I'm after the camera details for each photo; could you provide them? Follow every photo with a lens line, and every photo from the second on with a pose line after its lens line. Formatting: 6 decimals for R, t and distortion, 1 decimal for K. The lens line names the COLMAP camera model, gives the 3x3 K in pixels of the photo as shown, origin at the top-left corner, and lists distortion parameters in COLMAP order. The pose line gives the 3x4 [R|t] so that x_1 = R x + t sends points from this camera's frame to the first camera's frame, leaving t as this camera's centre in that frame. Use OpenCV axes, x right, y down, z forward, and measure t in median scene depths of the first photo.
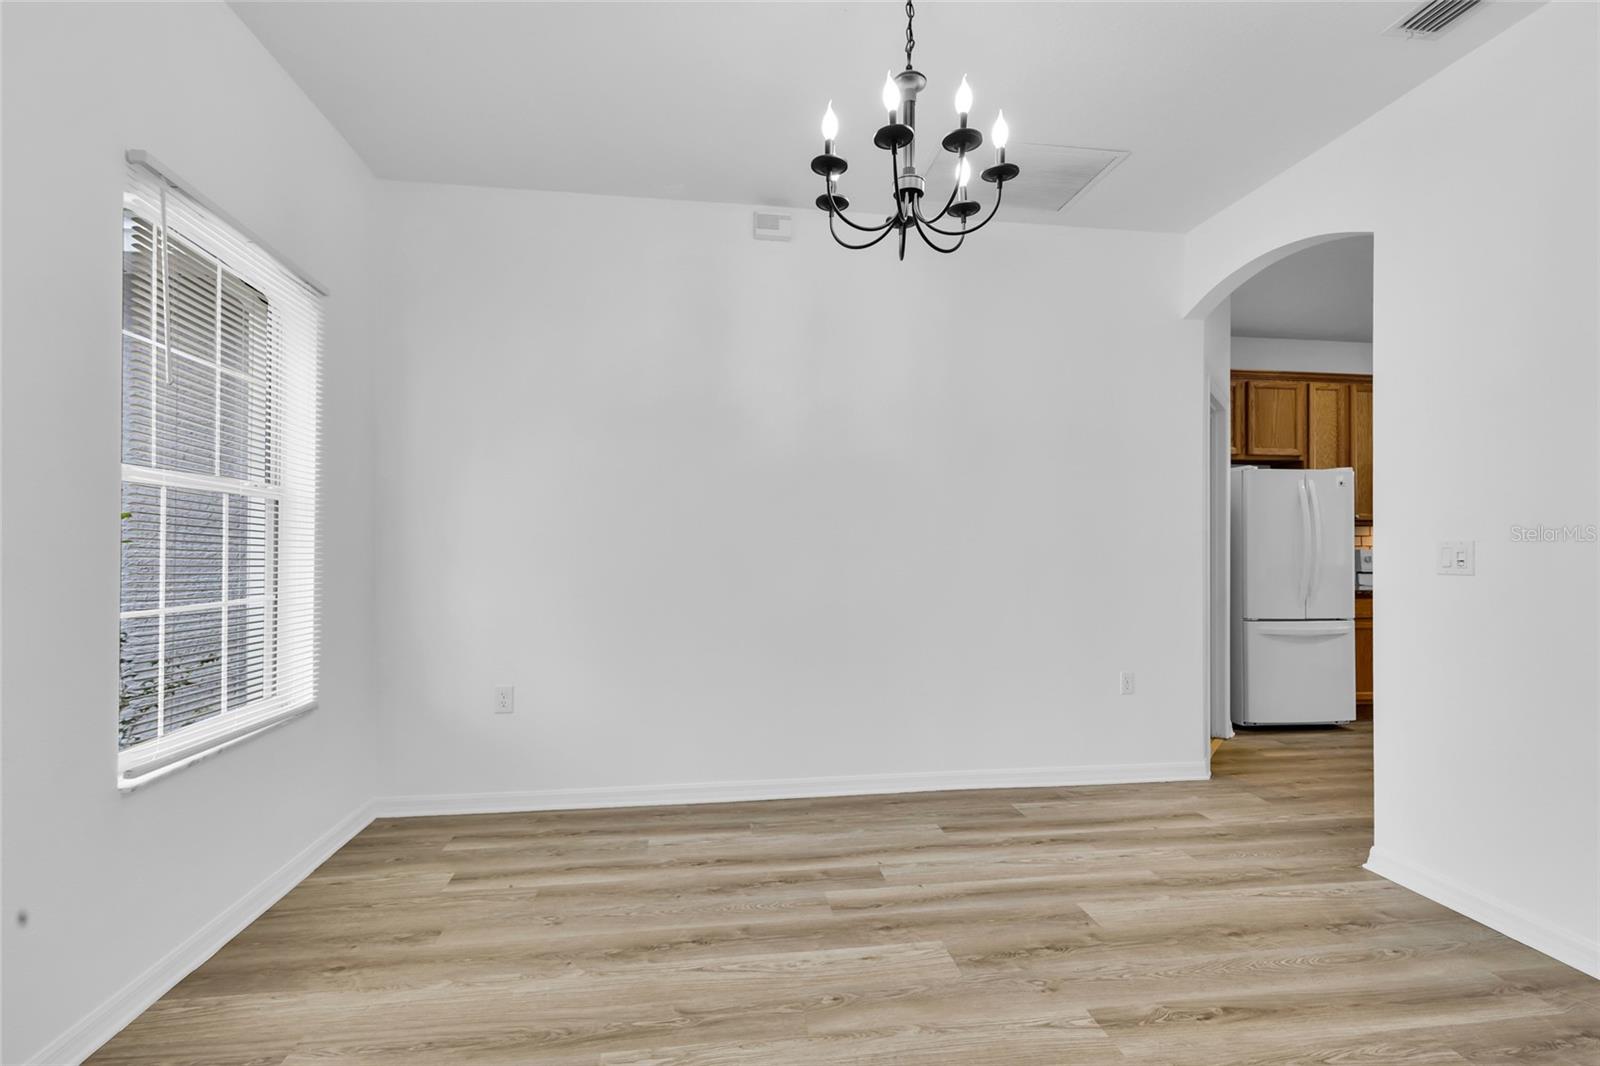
lens RADIAL K [[660.5, 0, 829.5], [0, 660.5, 539.8], [0, 0, 1]] dist [-0.001293, -0.000169]
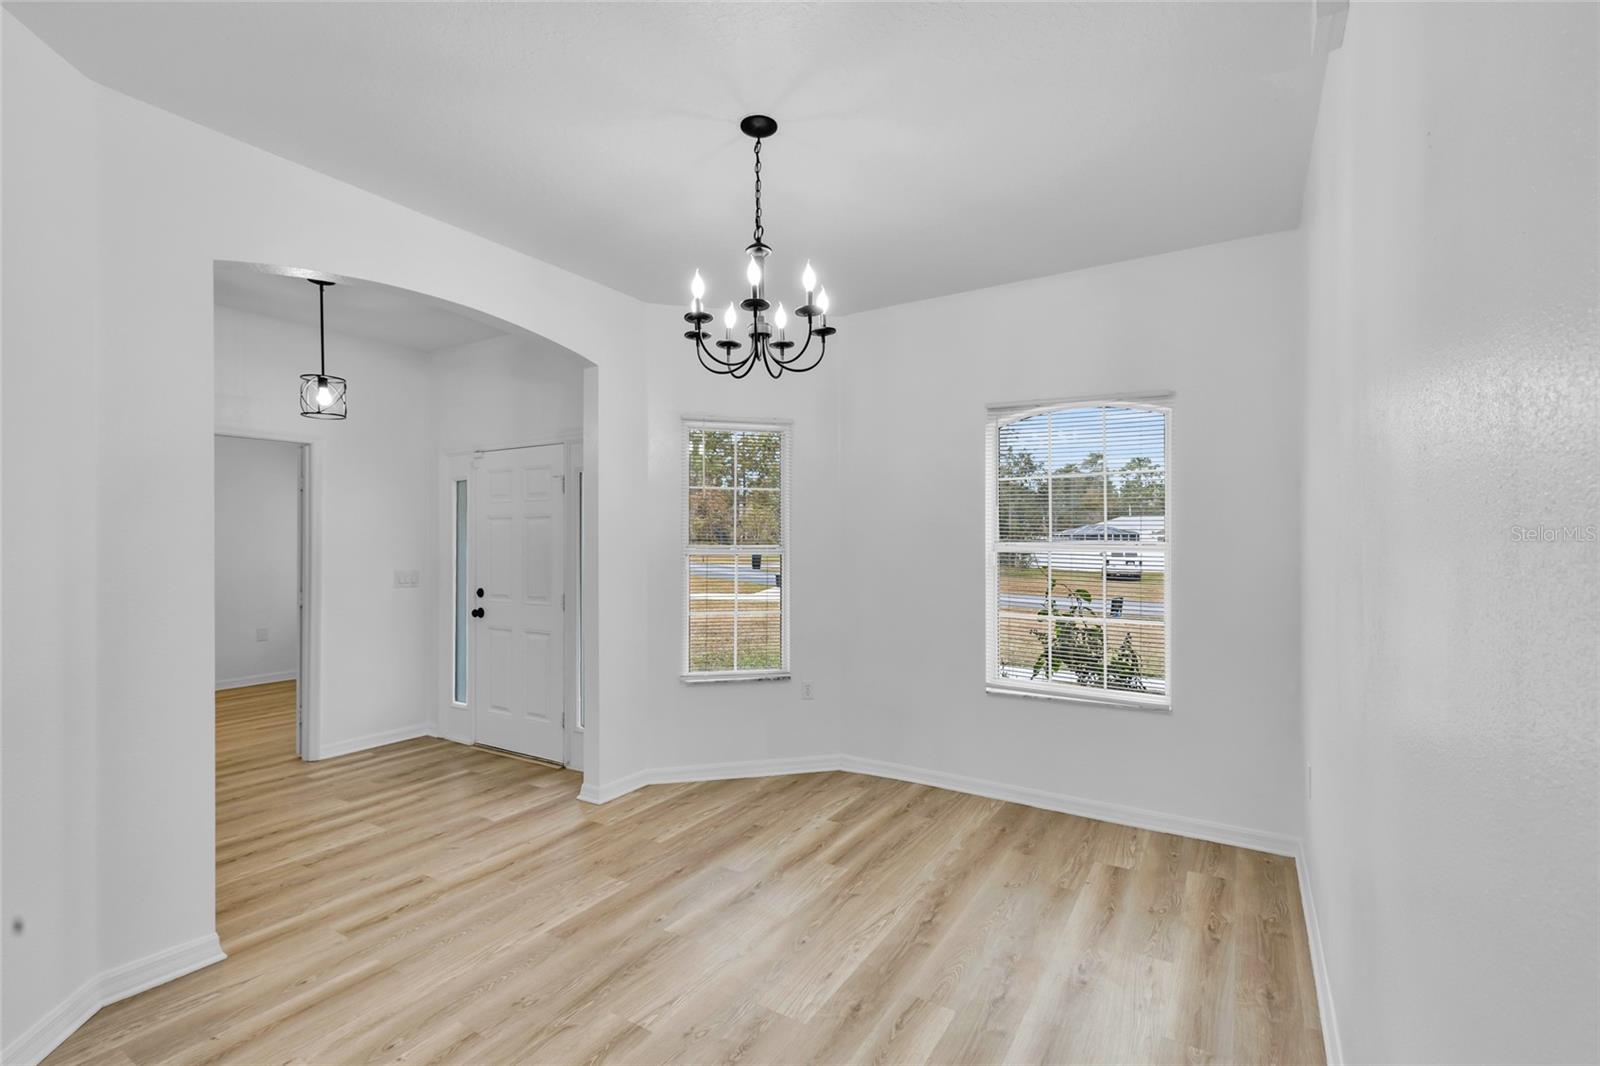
lens RADIAL K [[718.7, 0, 793.8], [0, 718.7, 546.6], [0, 0, 1]] dist [0.001121, -0.000079]
pose [[-0.643730, 0.002730, -0.765248, 0.967624], [0.004016, 0.999992, 0.000188, -0.093919], [0.765242, -0.002952, -0.643736, 1.635092]]
